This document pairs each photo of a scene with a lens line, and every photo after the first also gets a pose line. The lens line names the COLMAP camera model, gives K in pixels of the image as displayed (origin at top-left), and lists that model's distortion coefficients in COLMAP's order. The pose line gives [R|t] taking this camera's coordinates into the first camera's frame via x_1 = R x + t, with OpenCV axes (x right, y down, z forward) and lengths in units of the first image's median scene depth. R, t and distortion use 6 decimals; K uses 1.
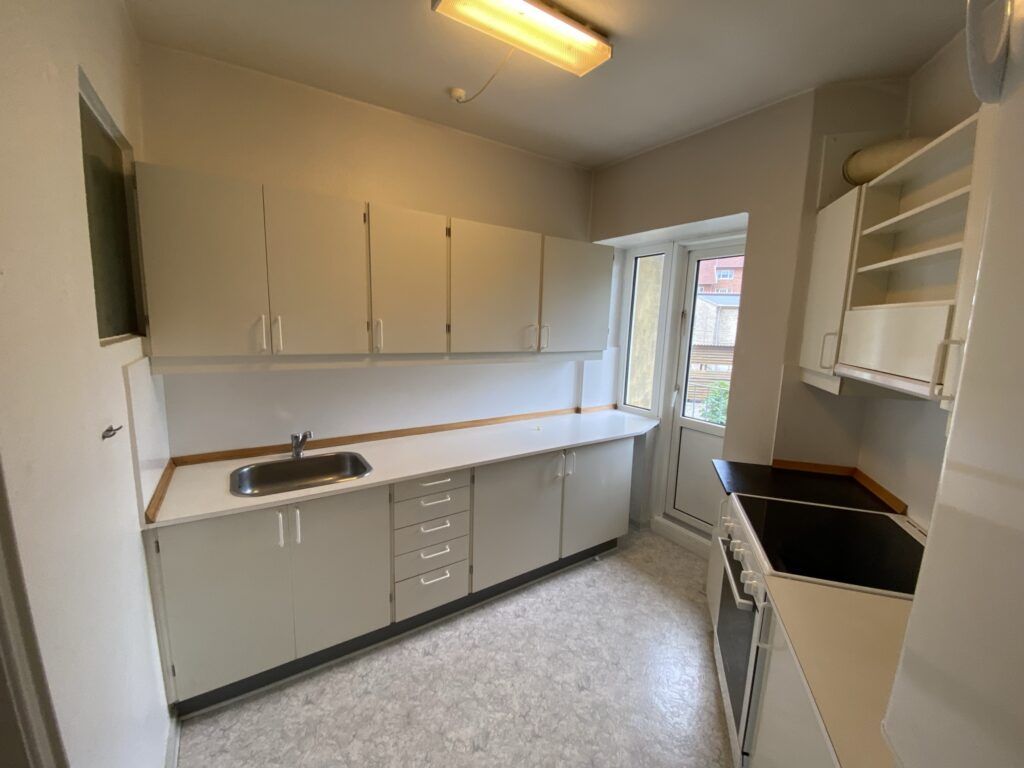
lens RADIAL K [[404.3, 0, 512.0], [0, 404.3, 384.0], [0, 0, 1]] dist [-0.099310, 0.013557]
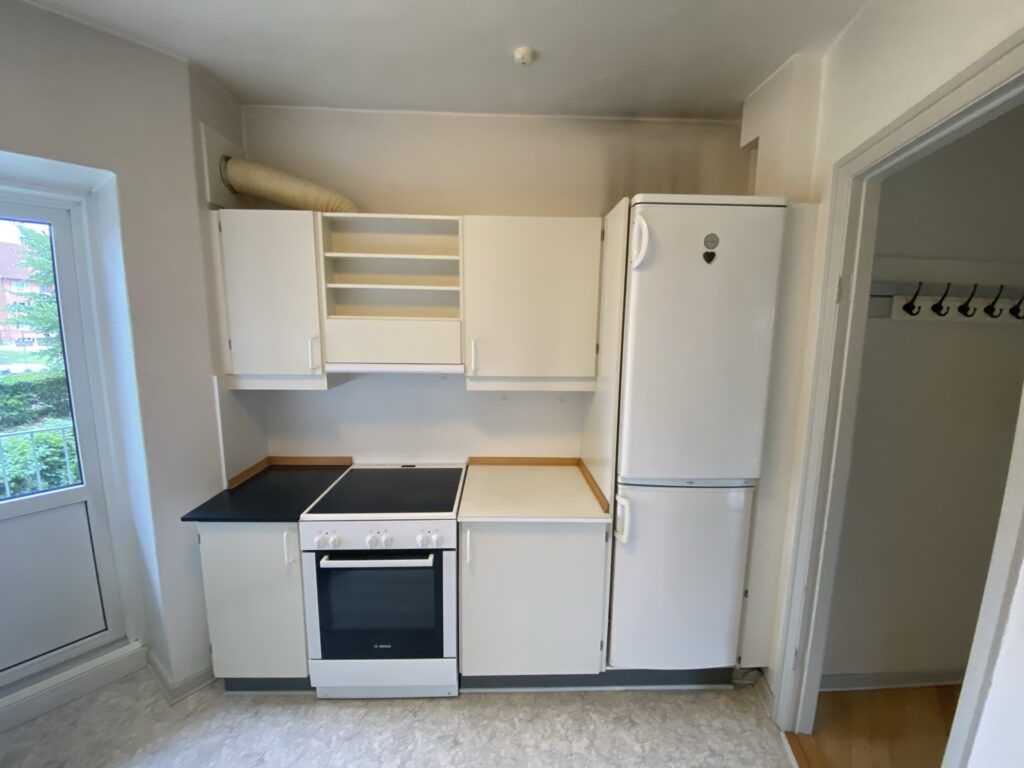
lens RADIAL K [[419.1, 0, 512.0], [0, 419.1, 384.0], [0, 0, 1]] dist [0.000581, -0.000078]
pose [[-0.349798, -0.159850, 0.923087, -0.711601], [0.118584, 0.969855, 0.212885, -0.256103], [-0.929290, 0.183930, -0.320298, 1.119862]]
